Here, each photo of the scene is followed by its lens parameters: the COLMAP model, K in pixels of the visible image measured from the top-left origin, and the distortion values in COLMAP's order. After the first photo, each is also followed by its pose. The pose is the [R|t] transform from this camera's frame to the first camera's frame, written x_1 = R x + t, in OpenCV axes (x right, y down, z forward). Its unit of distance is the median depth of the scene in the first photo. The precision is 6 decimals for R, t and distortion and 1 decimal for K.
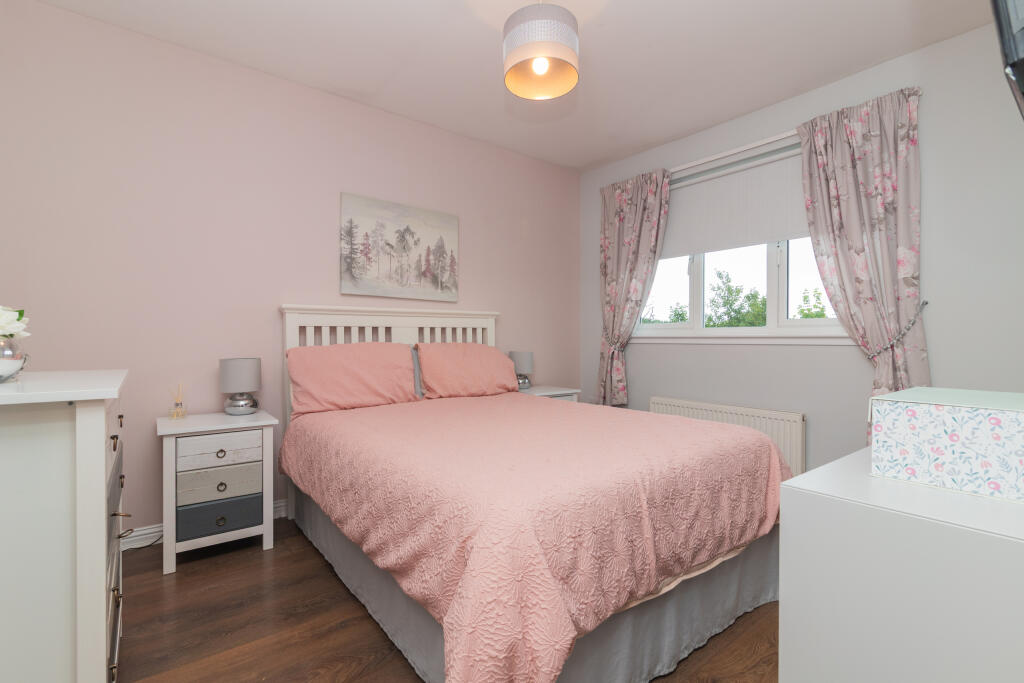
lens RADIAL K [[461.5, 0, 512.0], [0, 461.5, 341.5], [0, 0, 1]] dist [0.000721, 0.000042]
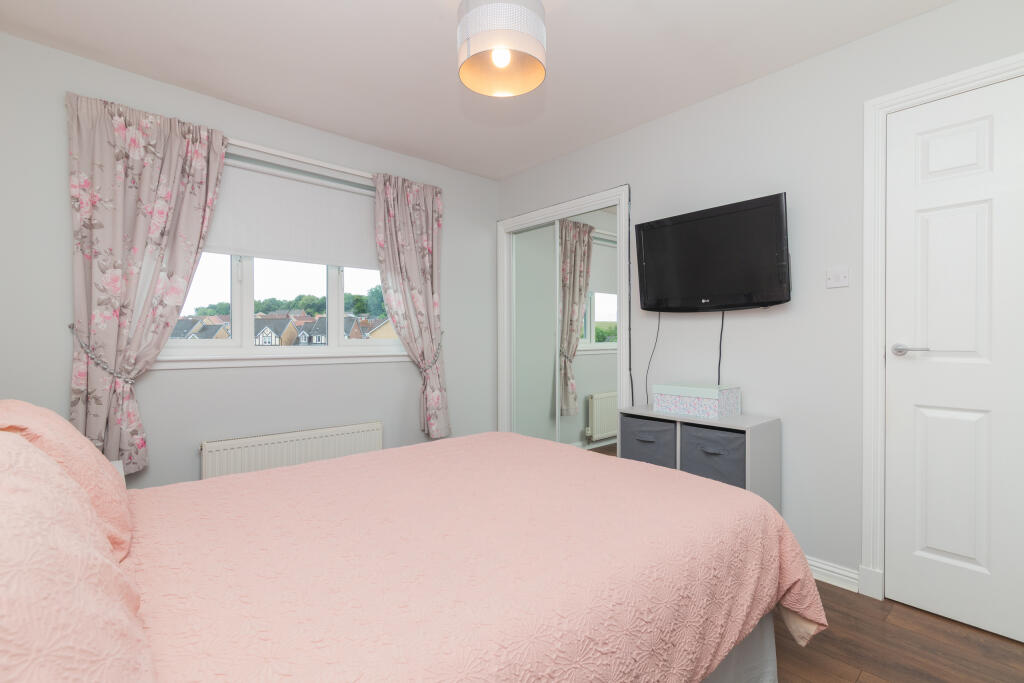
lens RADIAL K [[461.5, 0, 512.0], [0, 461.5, 341.5], [0, 0, 1]] dist [0.000721, 0.000042]
pose [[-0.052557, -0.007530, 0.998590, -0.447512], [0.001353, 0.999970, 0.007611, -0.044090], [-0.998617, 0.001751, -0.052546, 0.579643]]
